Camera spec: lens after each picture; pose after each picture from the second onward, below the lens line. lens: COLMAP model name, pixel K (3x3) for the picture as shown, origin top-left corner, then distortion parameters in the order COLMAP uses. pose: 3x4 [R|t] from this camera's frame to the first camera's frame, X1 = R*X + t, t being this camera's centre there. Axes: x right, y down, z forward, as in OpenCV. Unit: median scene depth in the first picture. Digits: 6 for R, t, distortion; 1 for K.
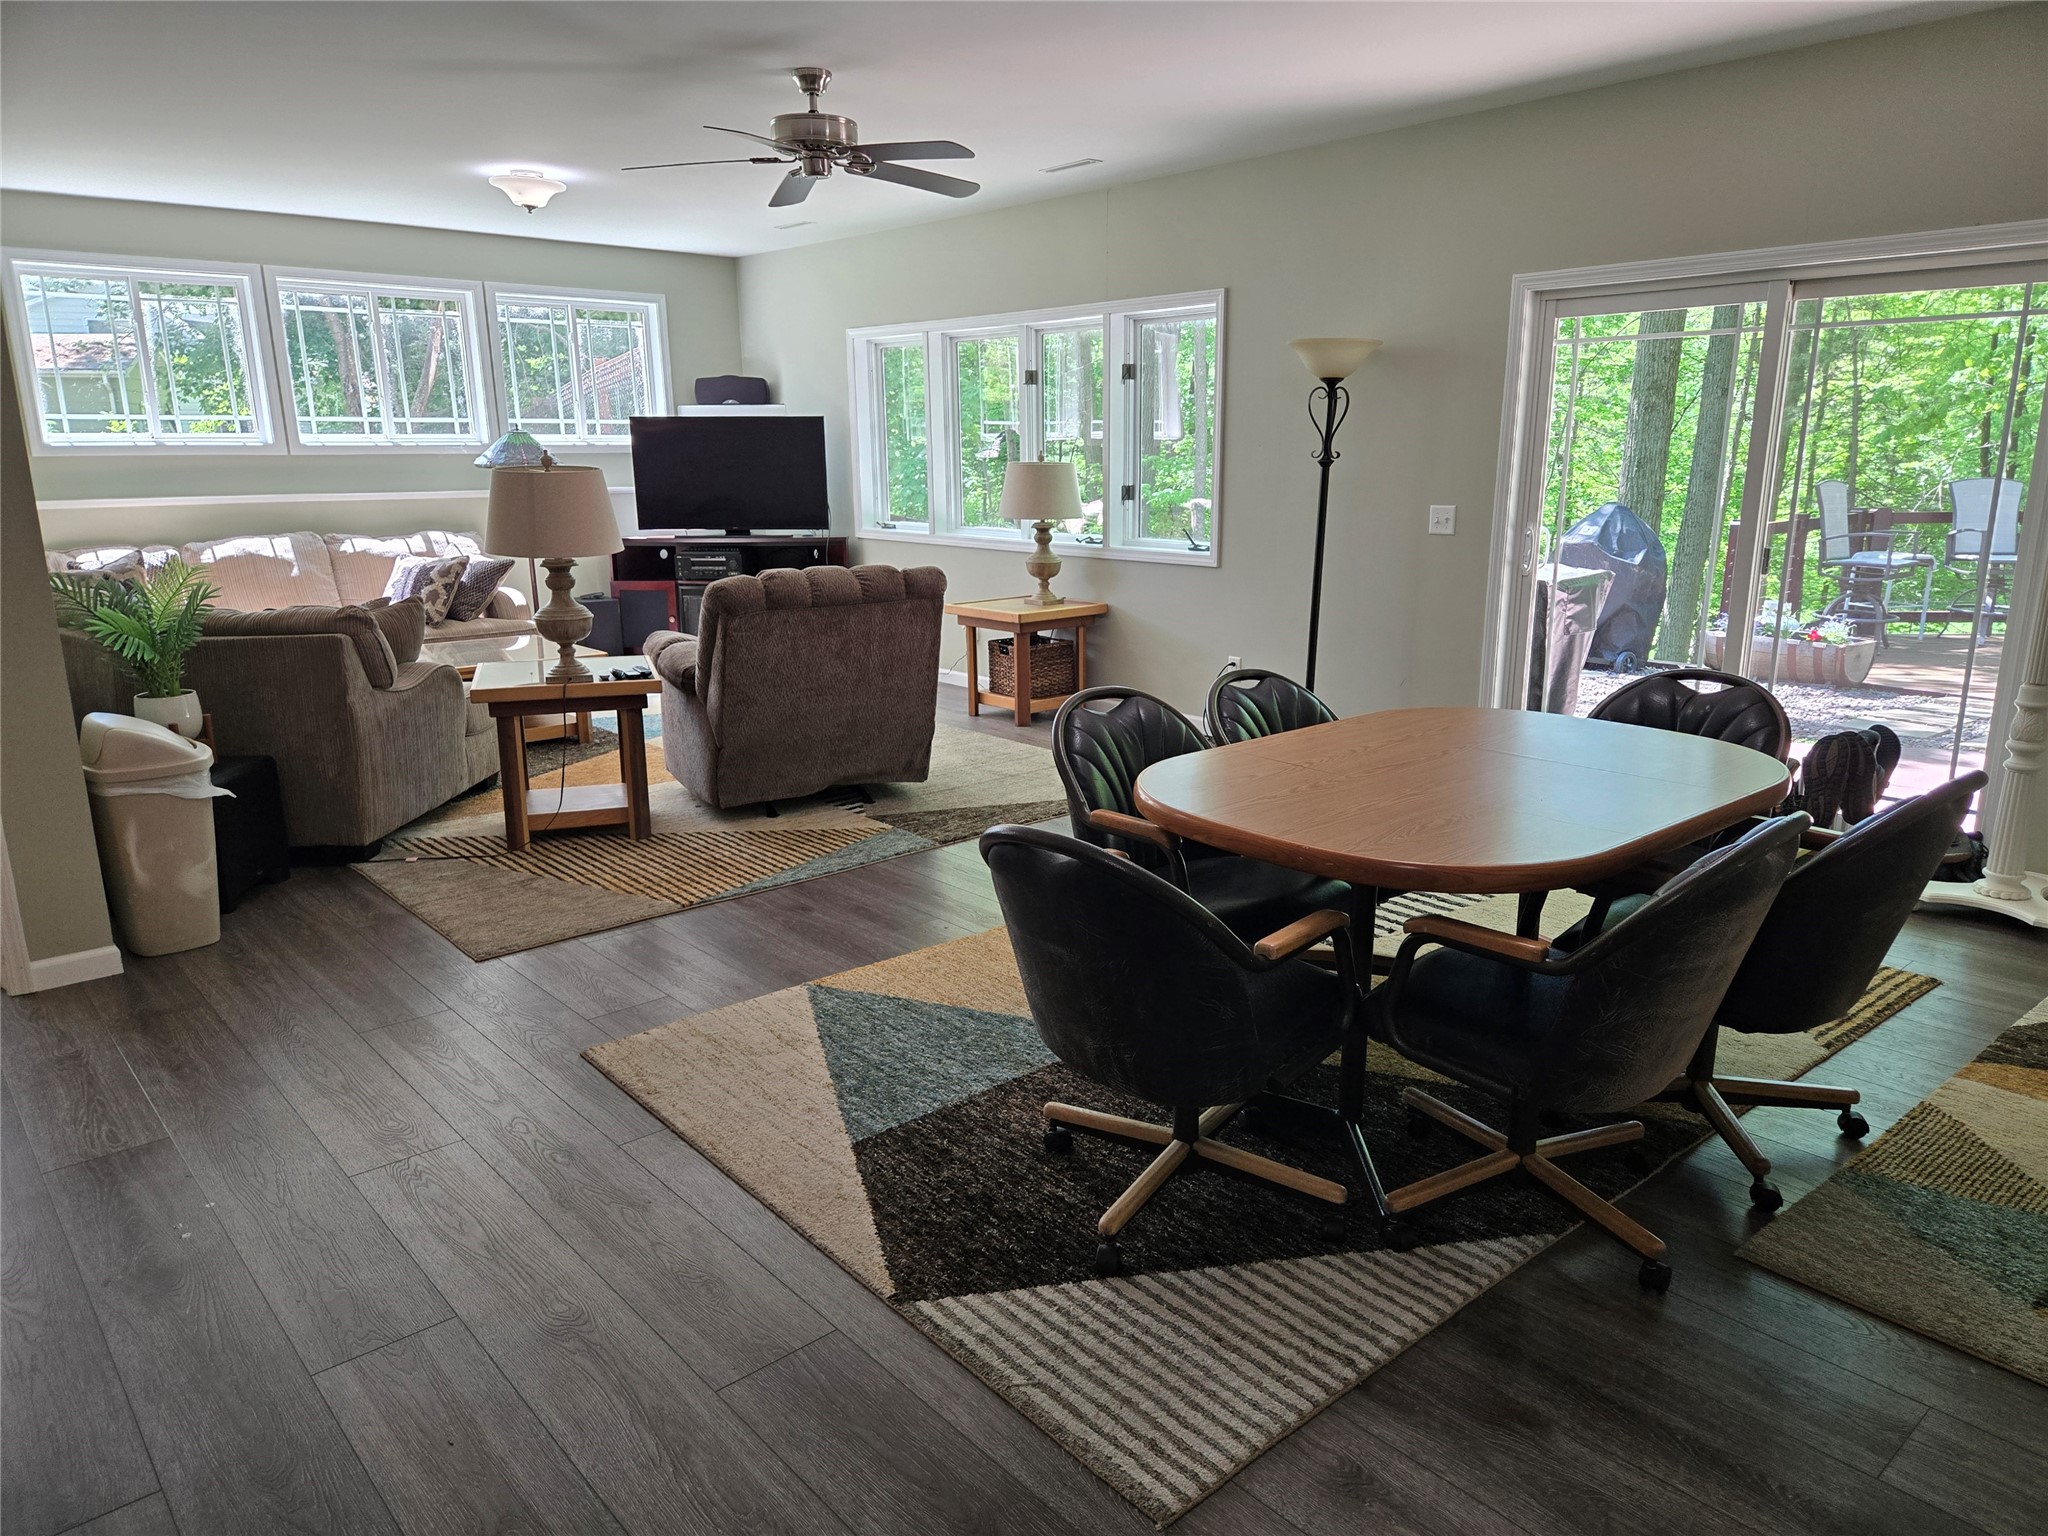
lens RADIAL K [[1357.9, 0, 1046.1], [0, 1357.9, 775.0], [0, 0, 1]] dist [0.073765, -0.058992]
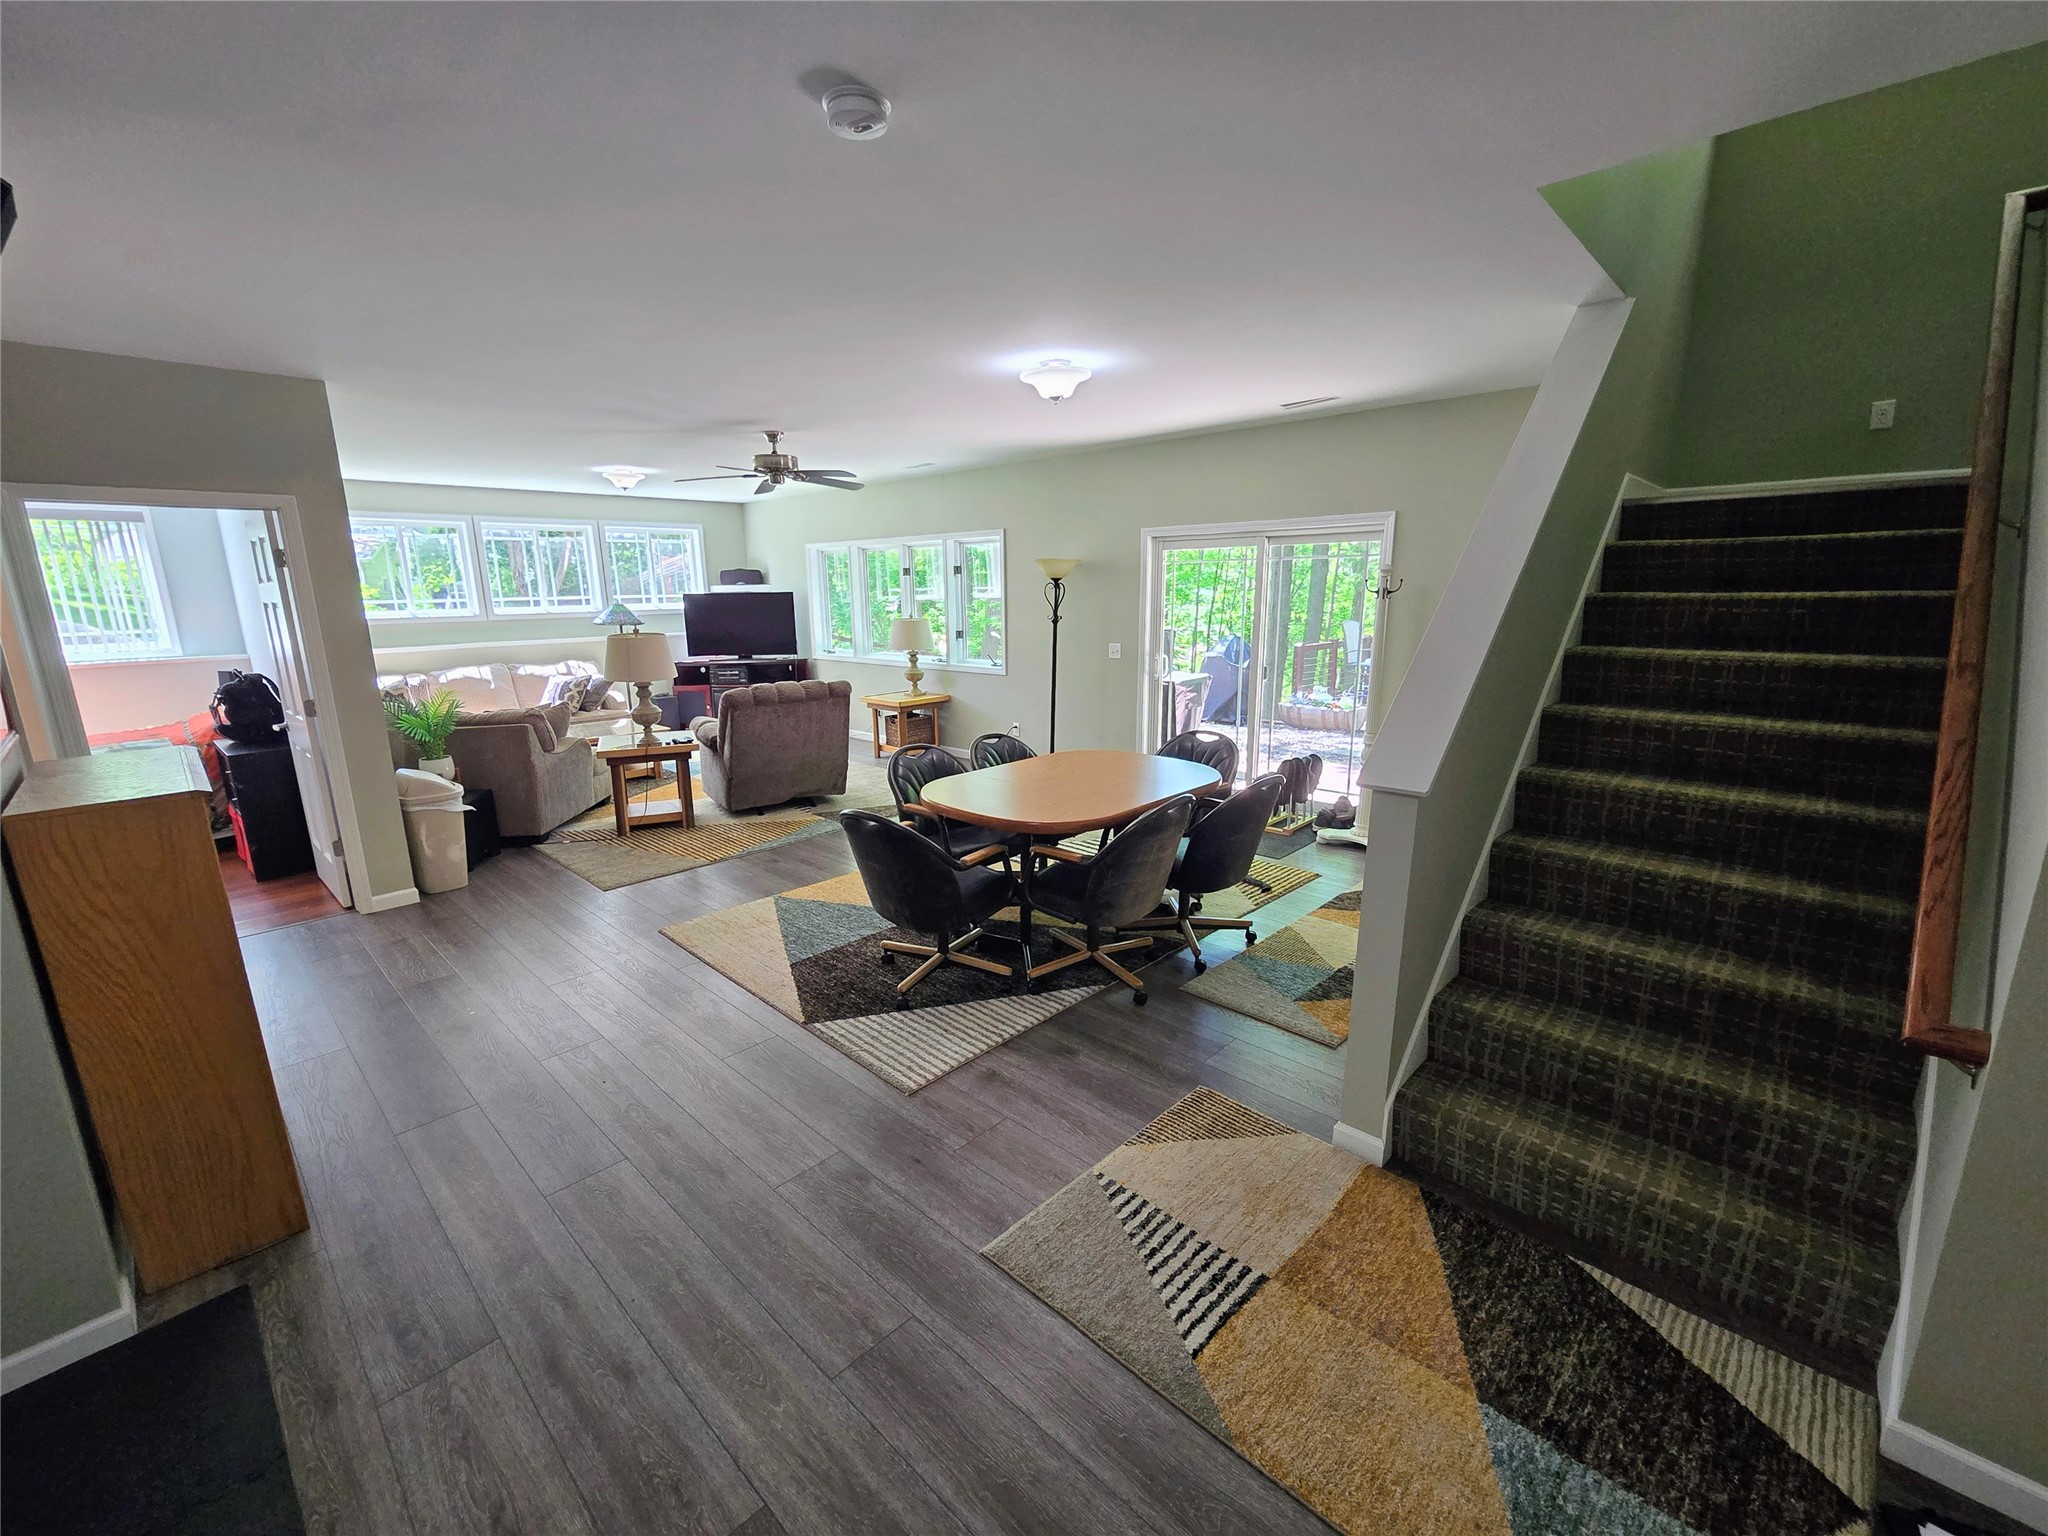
lens RADIAL K [[842.9, 0, 1011.4], [0, 842.9, 775.4], [0, 0, 1]] dist [0.001446, -0.004210]
pose [[0.997288, -0.023896, 0.069608, 0.059932], [0.025200, 0.999522, -0.017910, 0.005445], [-0.069147, 0.019615, 0.997414, -0.170747]]
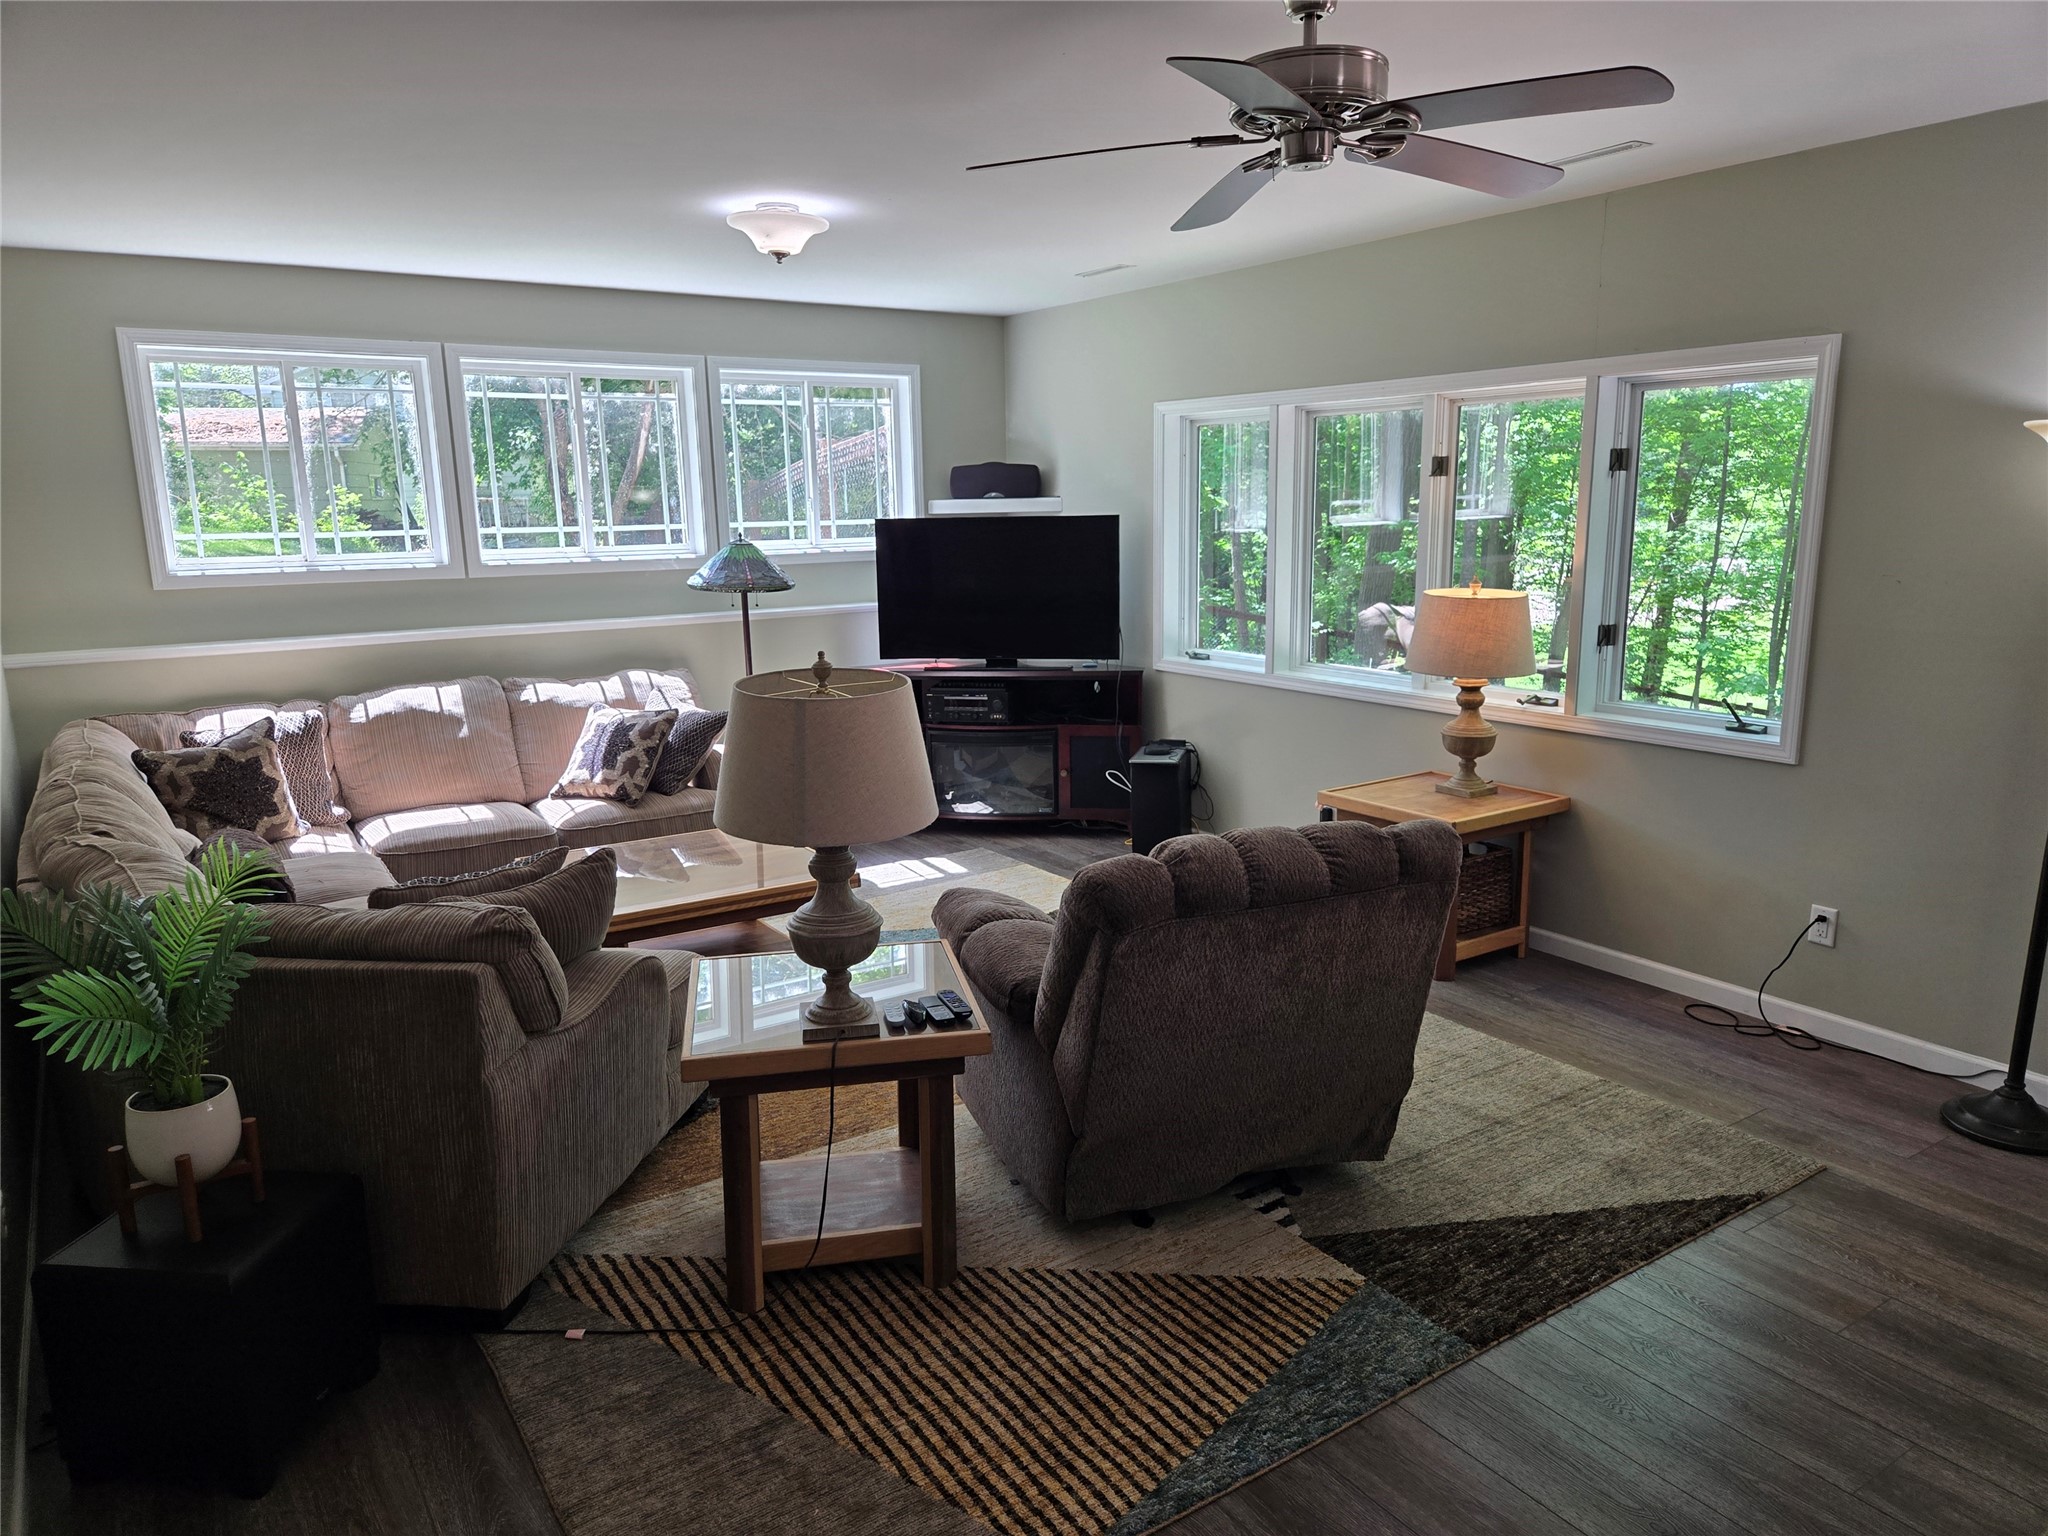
lens RADIAL K [[1361.1, 0, 1024.0], [0, 1361.1, 768.0], [0, 0, 1]] dist [0.076205, -0.063215]
pose [[0.990235, 0.018654, -0.138153, -0.167539], [-0.023945, 0.999038, -0.036737, -0.142049], [0.137335, 0.039686, 0.989729, 0.373202]]
